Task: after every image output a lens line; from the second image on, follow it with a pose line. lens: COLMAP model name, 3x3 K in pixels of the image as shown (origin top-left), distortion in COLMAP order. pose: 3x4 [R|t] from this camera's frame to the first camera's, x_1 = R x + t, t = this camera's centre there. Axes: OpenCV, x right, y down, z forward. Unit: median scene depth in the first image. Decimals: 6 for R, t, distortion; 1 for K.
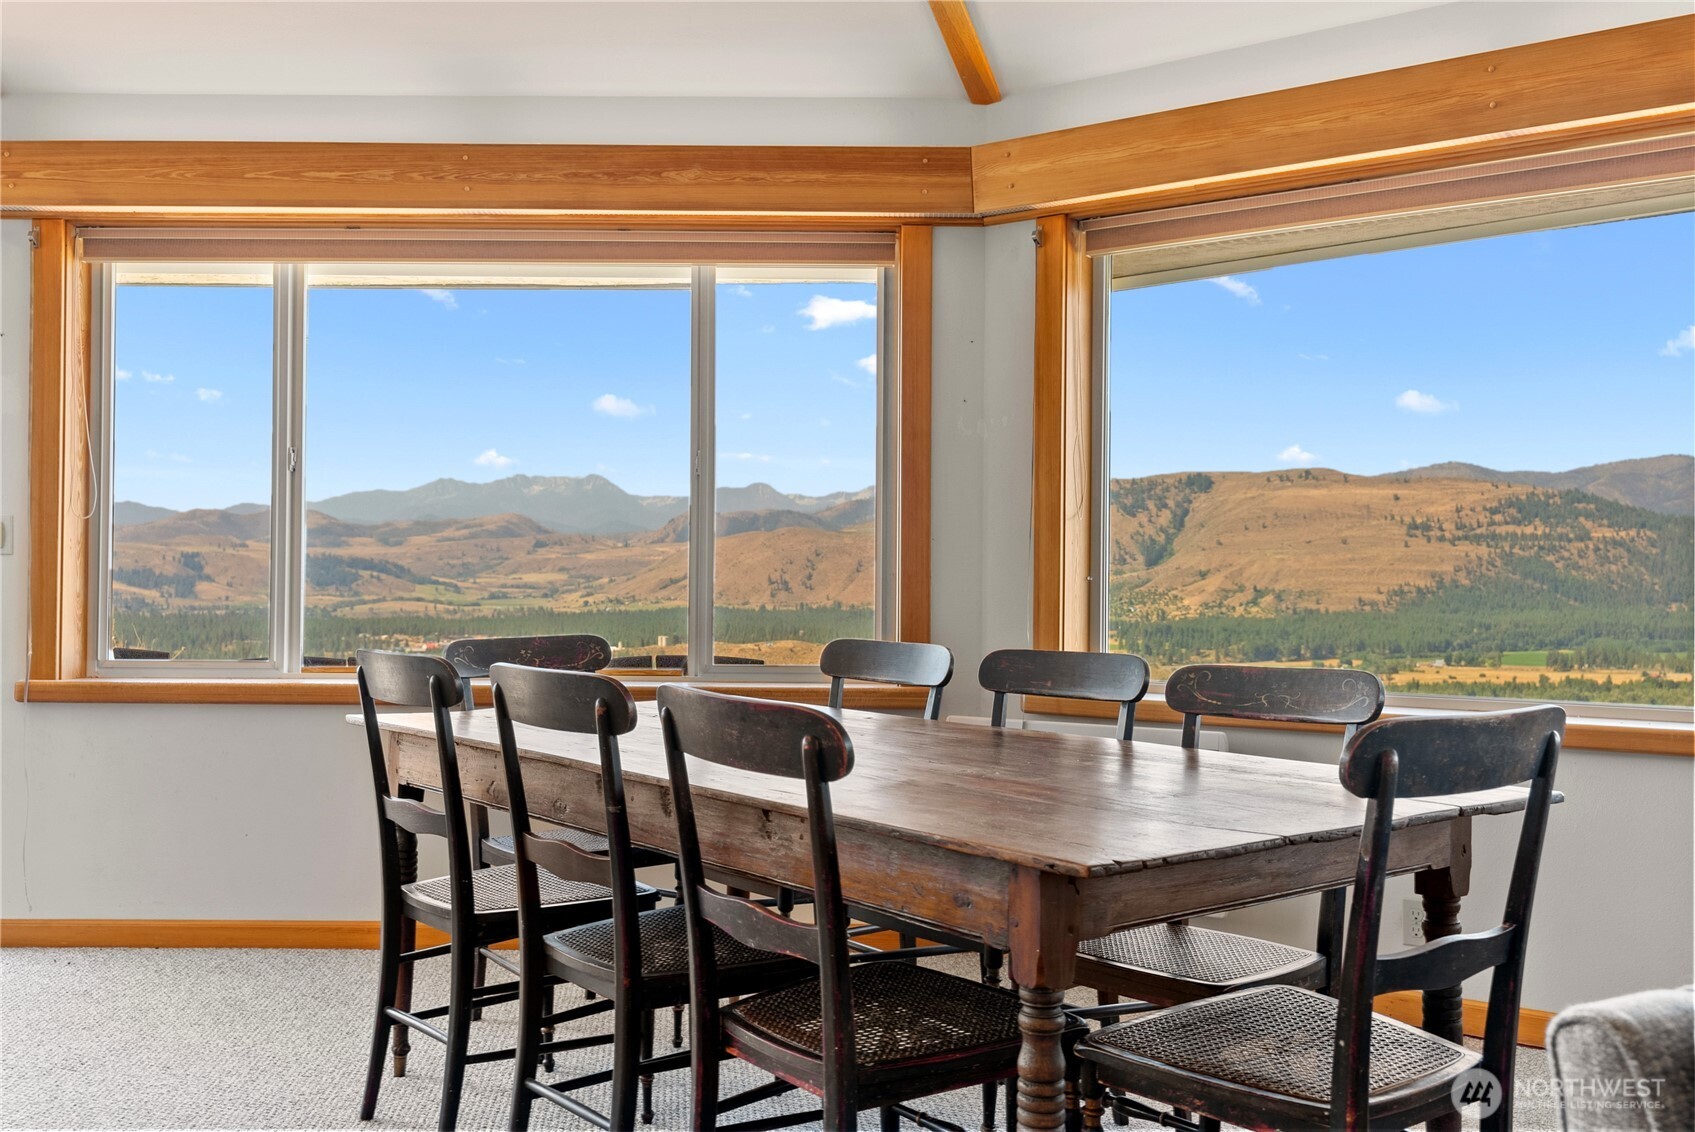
lens RADIAL K [[1588.8, 0, 844.3], [0, 1588.8, 571.5], [0, 0, 1]] dist [0.004138, 0.000000]
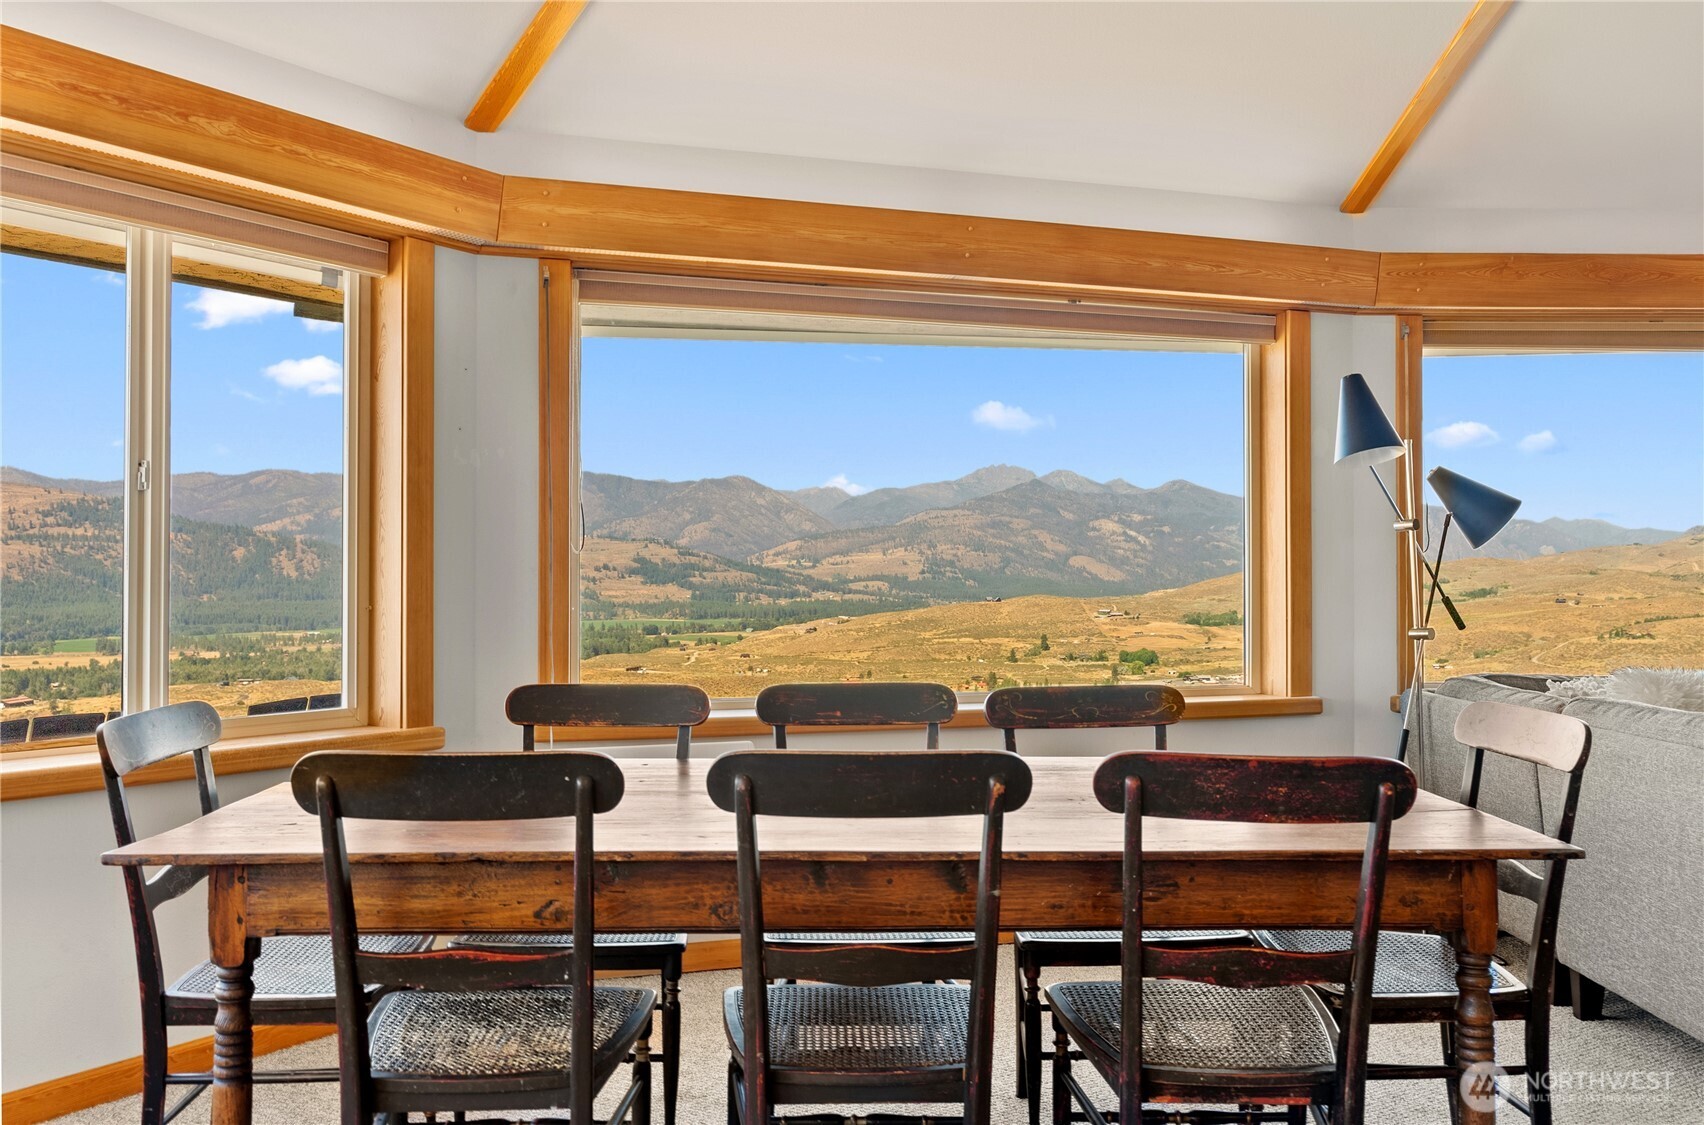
lens RADIAL K [[1328.3, 0, 850.6], [0, 1328.3, 563.0], [0, 0, 1]] dist [-0.006702, 0.001304]
pose [[0.593633, 0.002620, 0.804732, -0.437090], [0.000567, 0.999993, -0.003673, -0.022038], [-0.804736, 0.002637, 0.593628, 0.323256]]
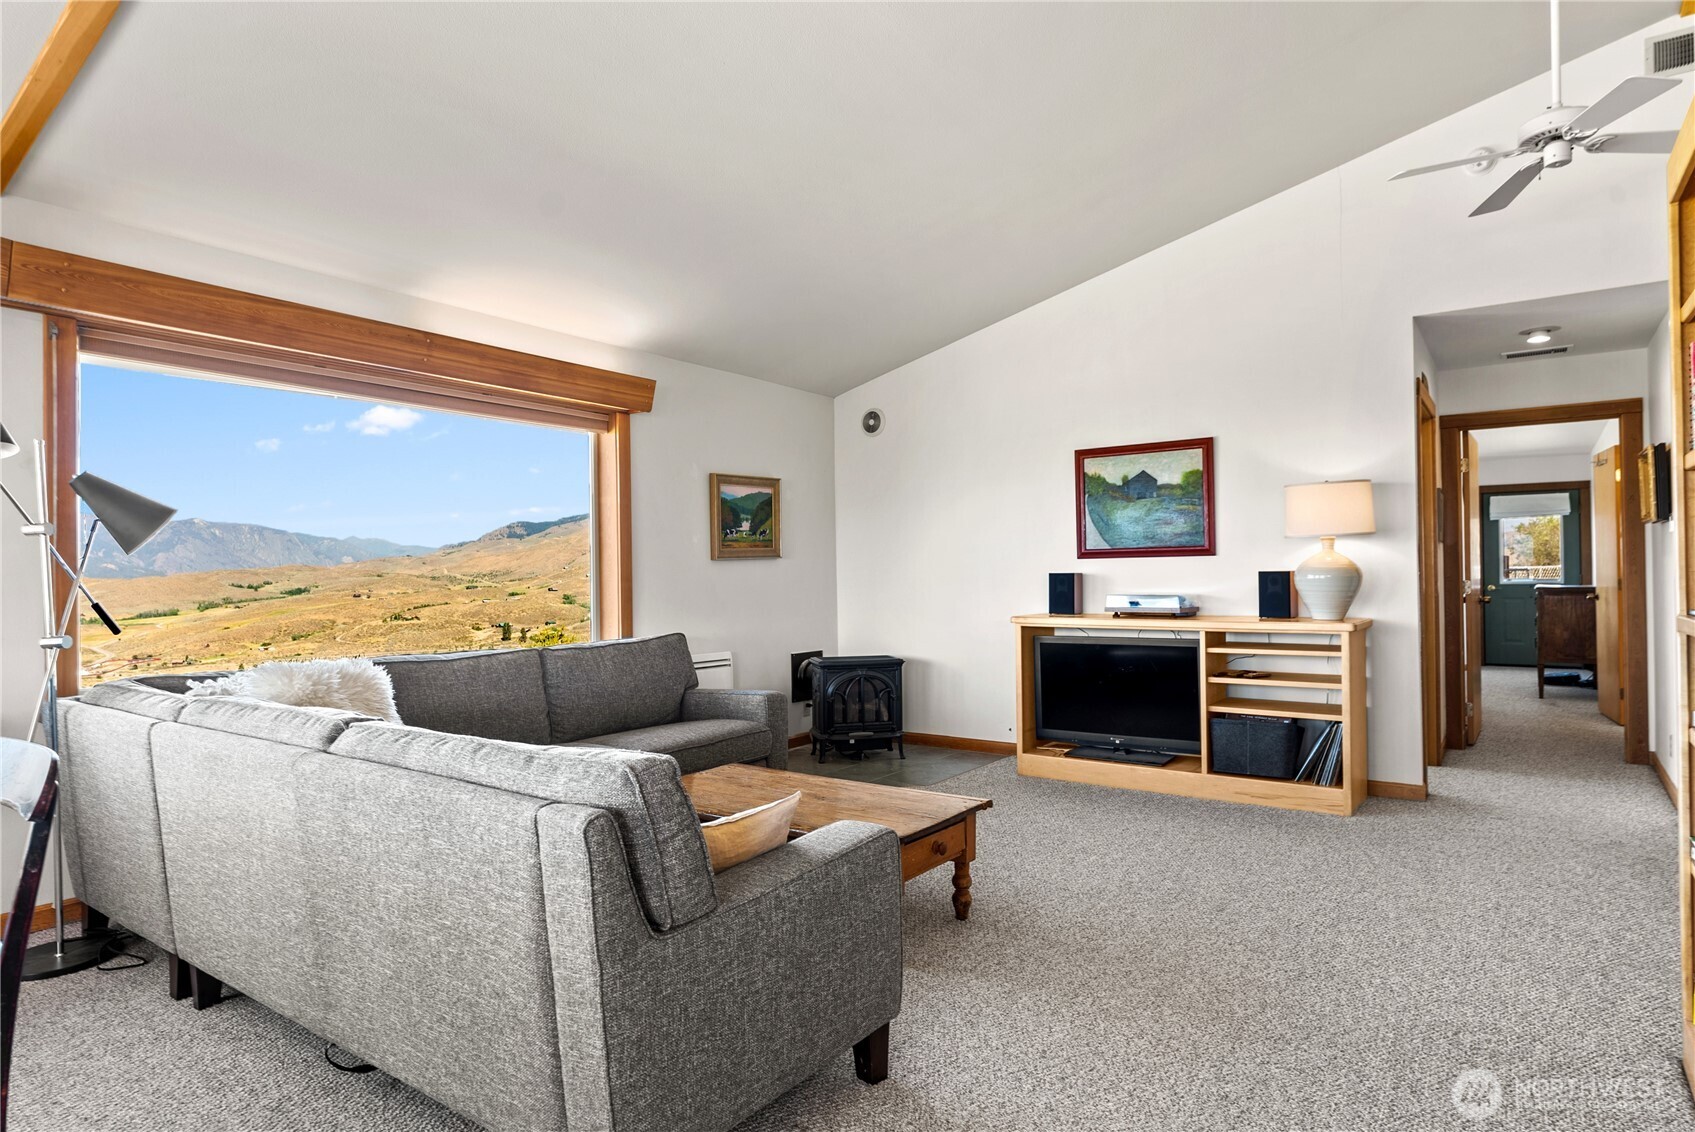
lens RADIAL K [[952.8, 0, 849.8], [0, 952.8, 570.7], [0, 0, 1]] dist [-0.000636, -0.000097]
pose [[-0.327569, 0.000217, 0.944827, -0.235055], [0.006730, 0.999975, 0.002104, -0.021736], [-0.944803, 0.007047, -0.327562, 0.256037]]
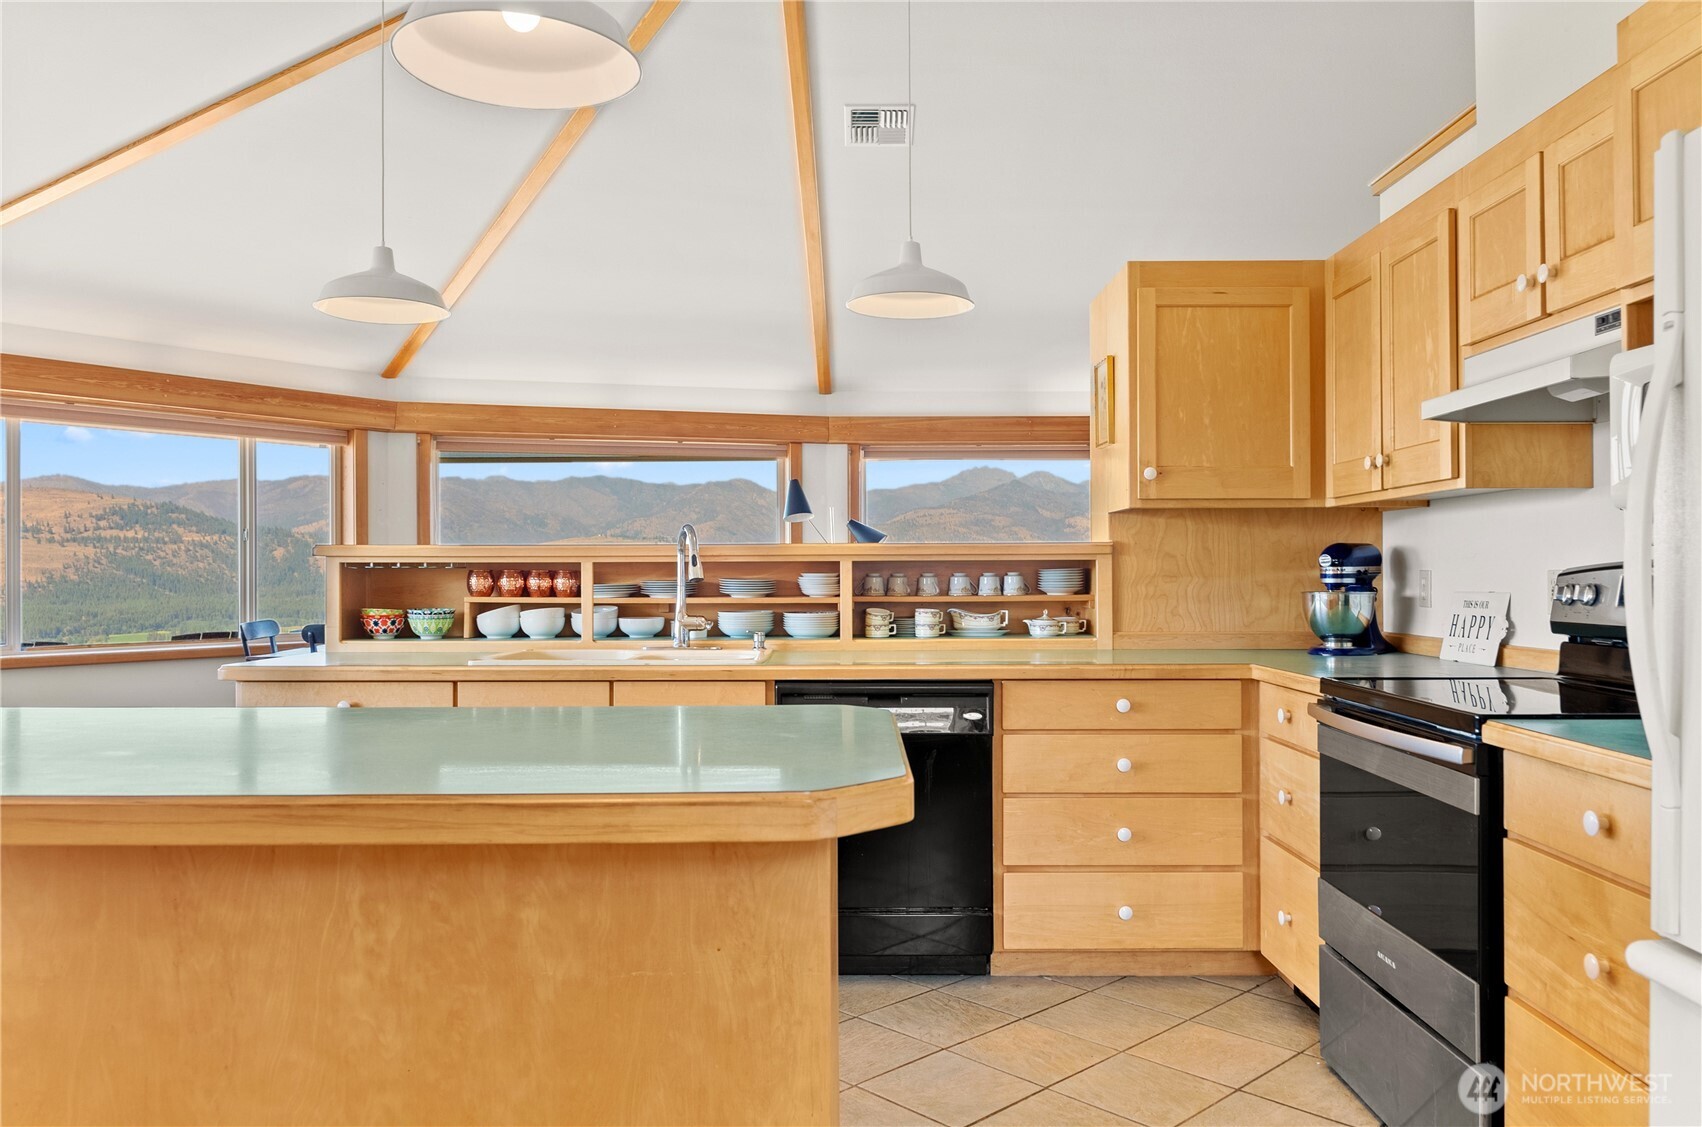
lens RADIAL K [[1230.1, 0, 851.6], [0, 1230.1, 568.4], [0, 0, 1]] dist [-0.001248, -0.004735]
pose [[0.590423, -0.007695, 0.807057, -0.929840], [0.006967, 0.999966, 0.004437, -0.027825], [-0.807064, 0.003003, 0.590456, -0.556843]]
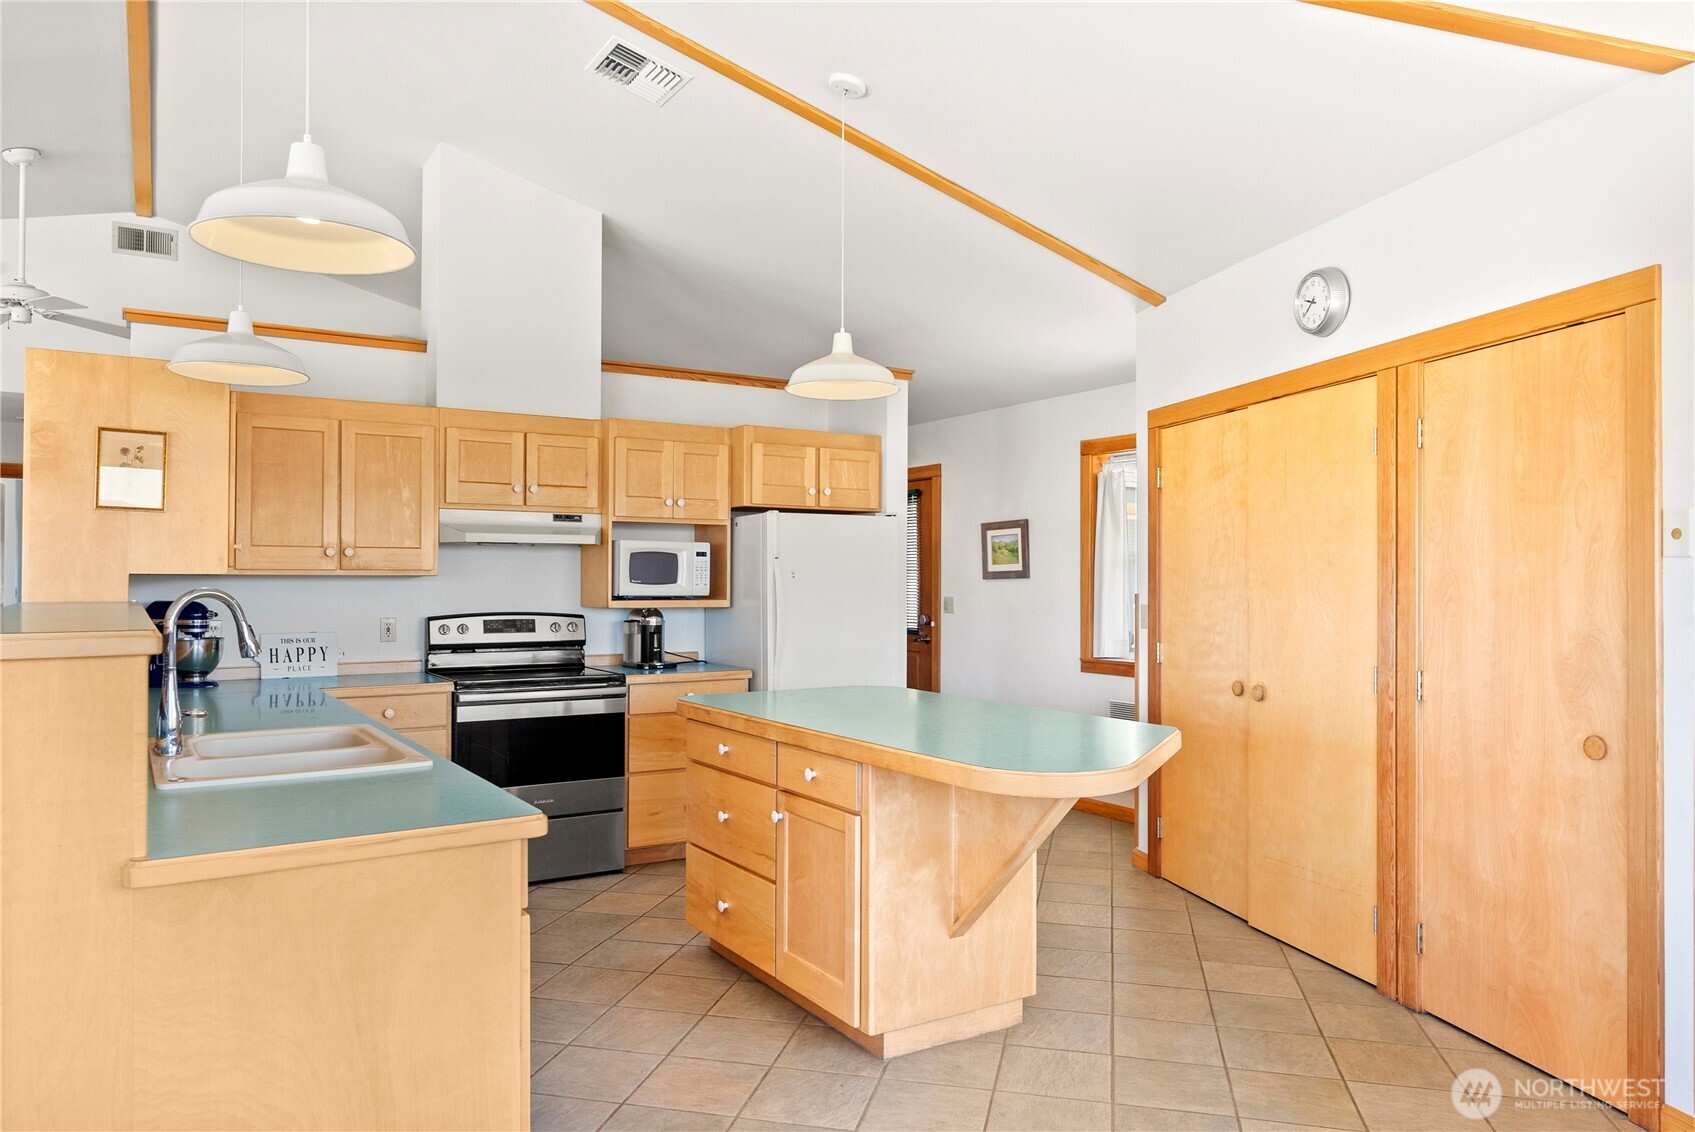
lens RADIAL K [[1130.8, 0, 846.7], [0, 1130.8, 574.0], [0, 0, 1]] dist [0.005776, -0.001444]
pose [[-0.997793, -0.009389, 0.065735, -0.700941], [-0.009922, 0.999921, -0.007779, -0.061869], [-0.065657, -0.008414, -0.997807, 0.660894]]
